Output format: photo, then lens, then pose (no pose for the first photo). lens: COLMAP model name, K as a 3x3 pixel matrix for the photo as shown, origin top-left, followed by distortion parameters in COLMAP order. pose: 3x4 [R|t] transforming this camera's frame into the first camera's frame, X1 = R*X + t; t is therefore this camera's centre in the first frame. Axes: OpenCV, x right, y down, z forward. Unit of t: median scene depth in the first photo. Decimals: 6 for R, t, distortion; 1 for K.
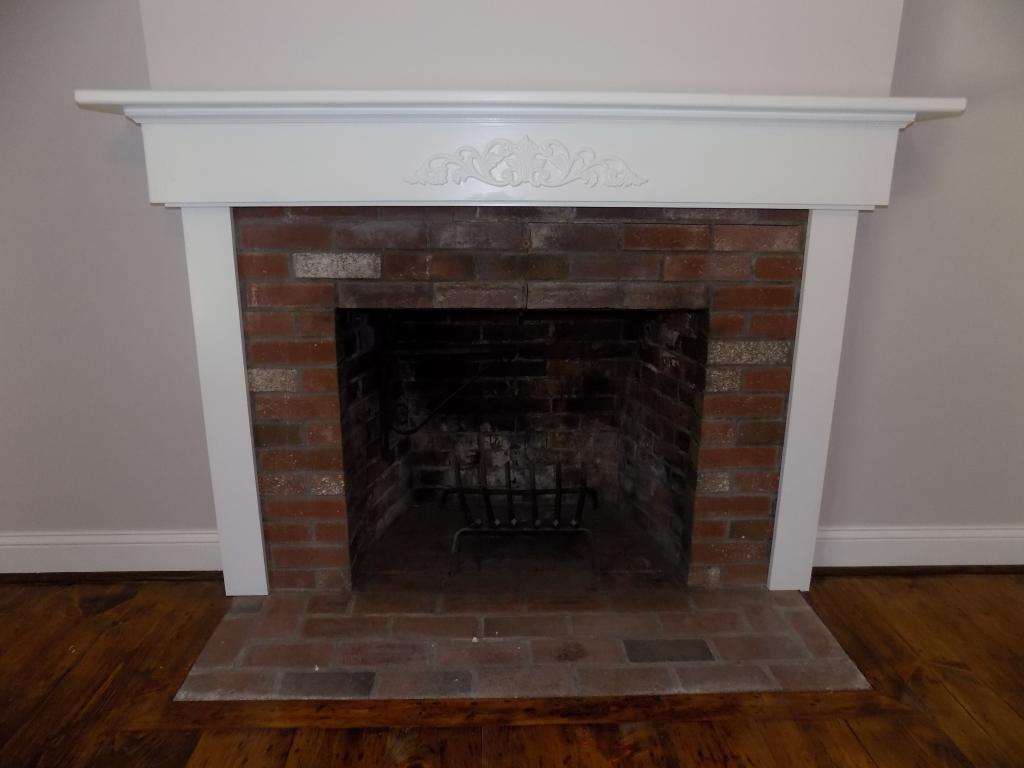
lens RADIAL K [[697.8, 0, 512.0], [0, 697.8, 384.0], [0, 0, 1]] dist [-0.085286, 0.098235]
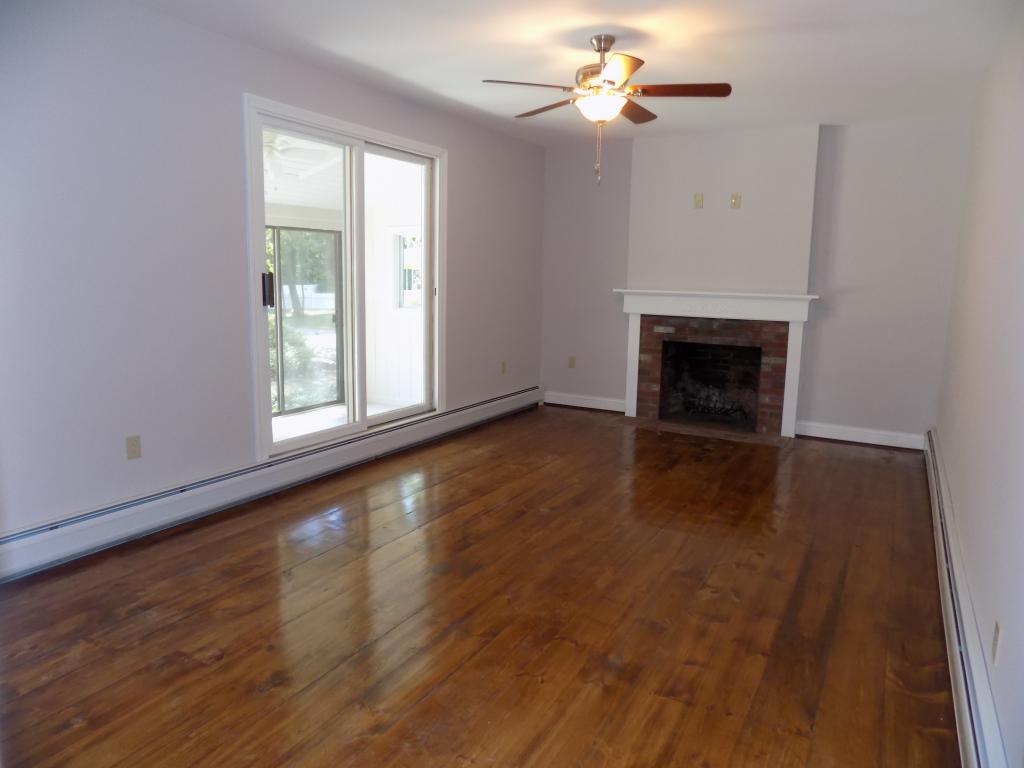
lens RADIAL K [[697.8, 0, 512.0], [0, 697.8, 384.0], [0, 0, 1]] dist [-0.085286, 0.098235]
pose [[0.852599, 0.092815, -0.514257, 1.023301], [-0.150854, 0.985919, -0.072163, 0.526062], [0.500317, 0.139104, 0.854595, -2.652080]]
